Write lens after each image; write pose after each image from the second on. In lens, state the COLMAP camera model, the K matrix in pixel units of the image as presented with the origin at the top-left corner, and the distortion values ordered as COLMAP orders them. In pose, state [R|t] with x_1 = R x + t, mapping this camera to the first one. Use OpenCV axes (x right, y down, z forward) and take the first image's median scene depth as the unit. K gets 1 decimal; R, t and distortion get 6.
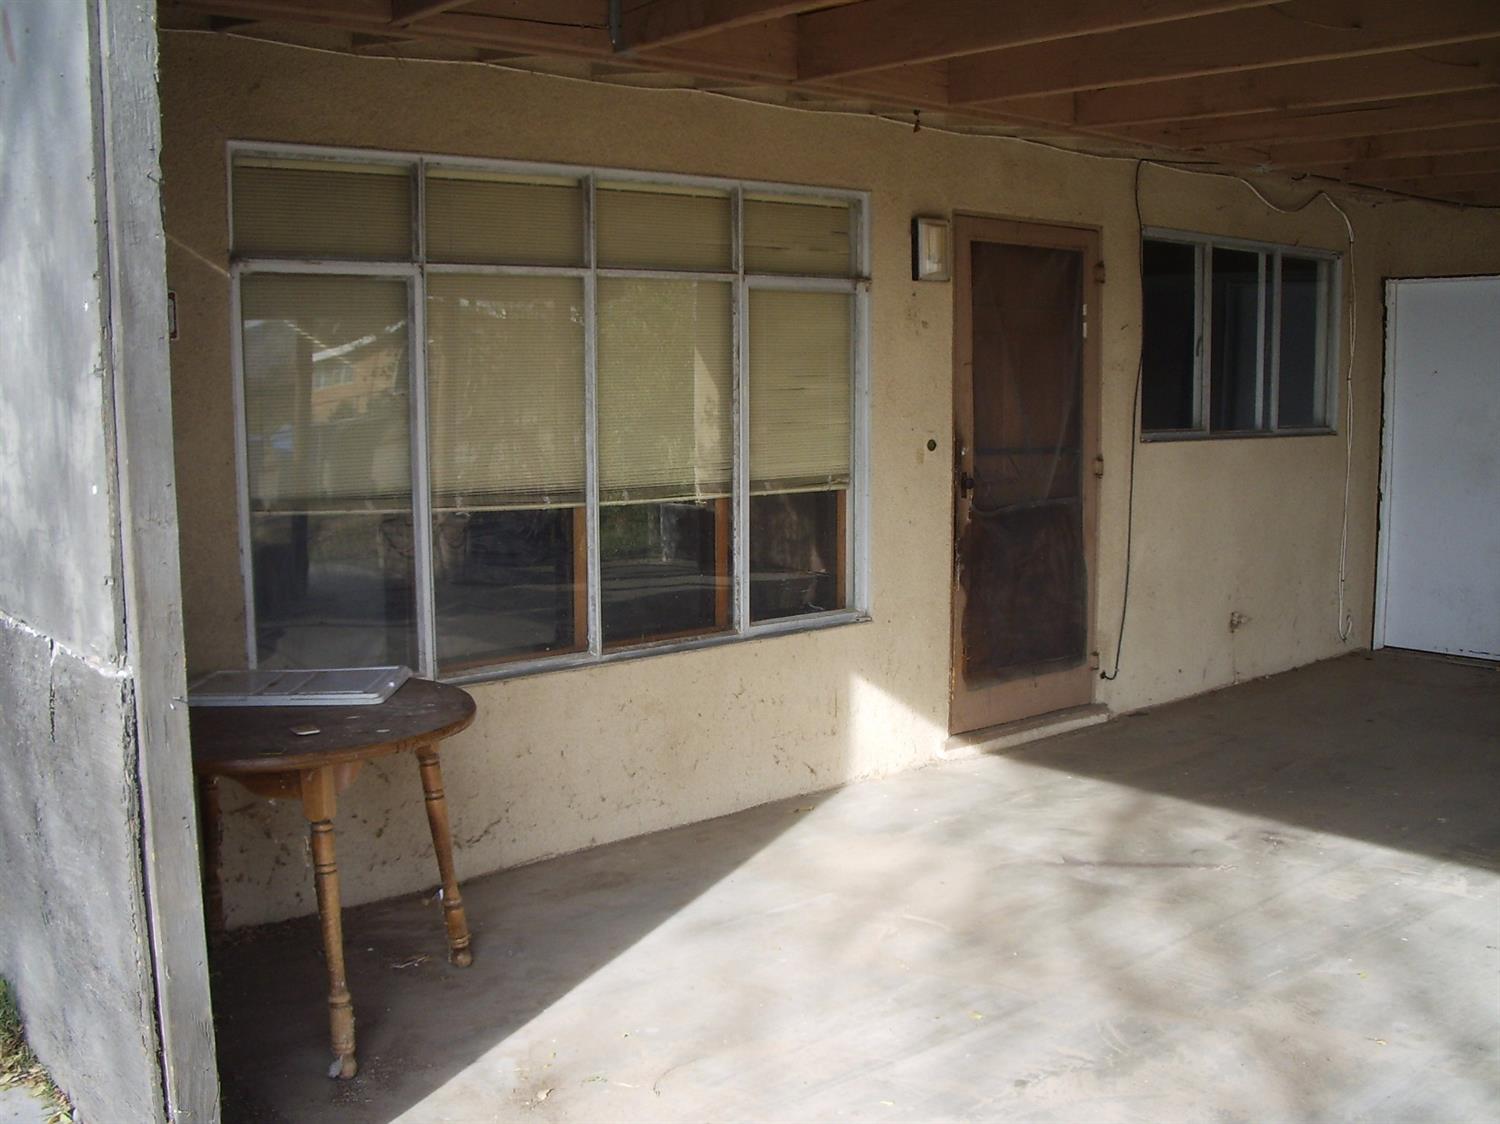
lens RADIAL K [[1637.8, 0, 807.9], [0, 1637.8, 608.8], [0, 0, 1]] dist [-0.110487, 0.000000]
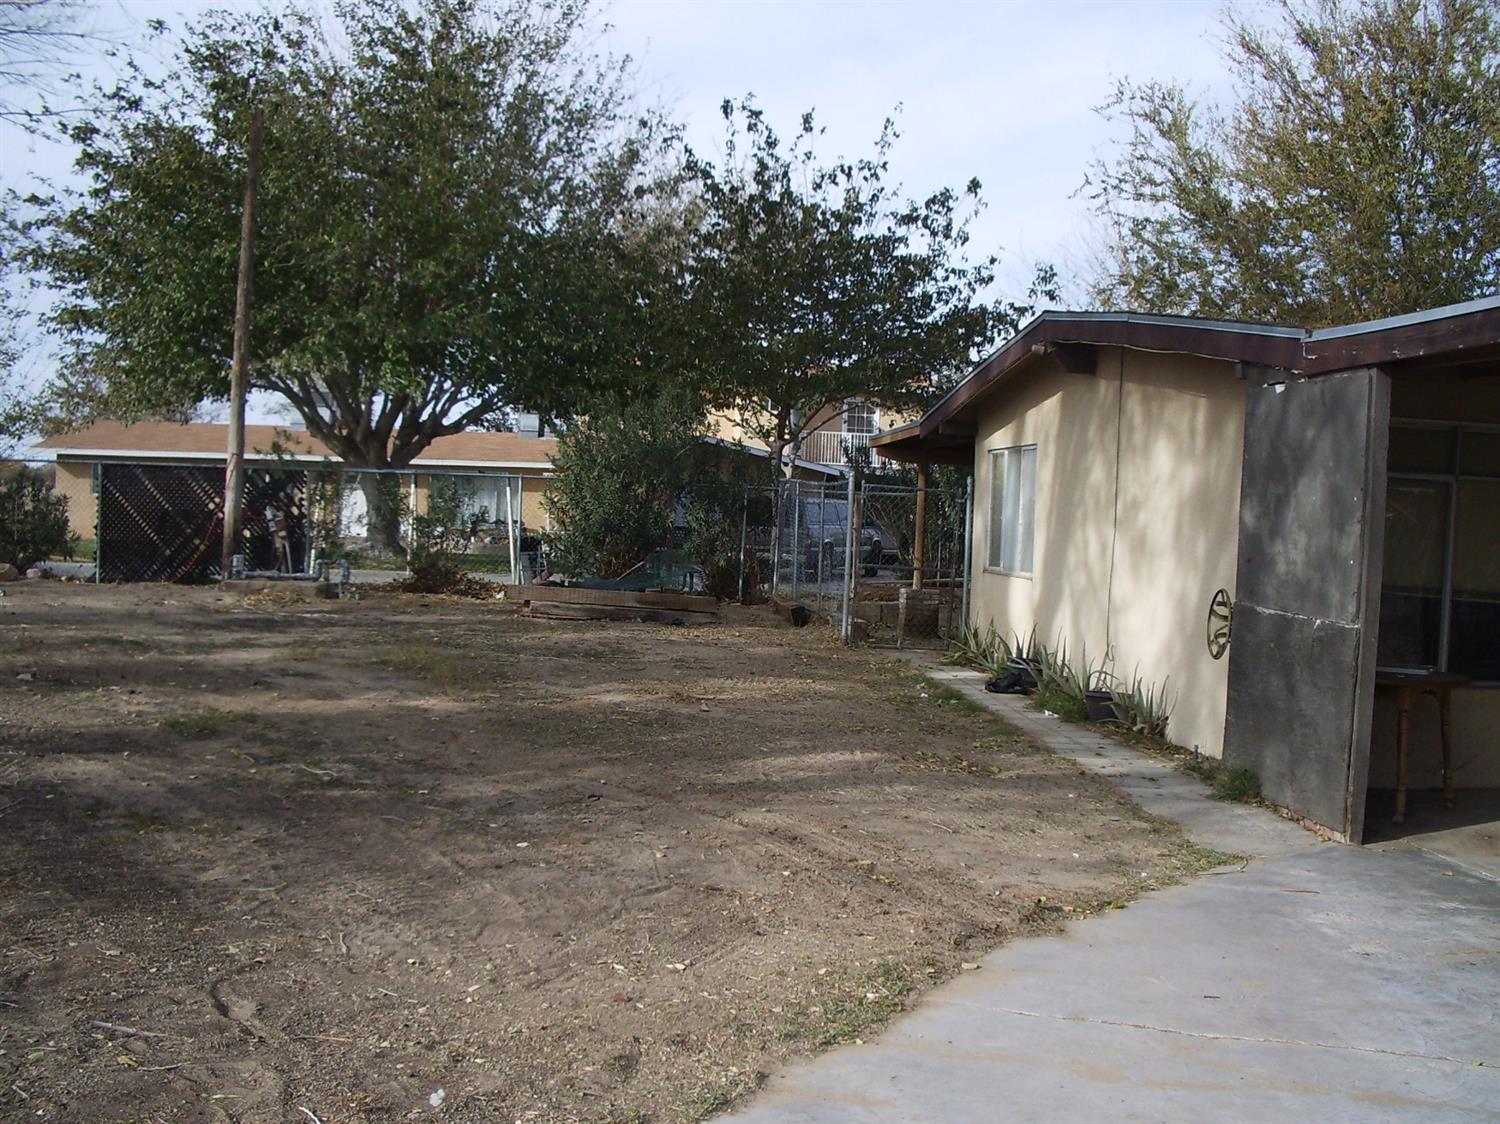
lens RADIAL K [[1637.8, 0, 760.6], [0, 1637.8, 574.8], [0, 0, 1]] dist [-0.110487, 0.000000]
pose [[0.829651, 0.068375, -0.554079, 0.270575], [-0.129244, 0.989034, -0.071475, 0.283361], [0.543116, 0.130910, 0.829390, -1.915603]]
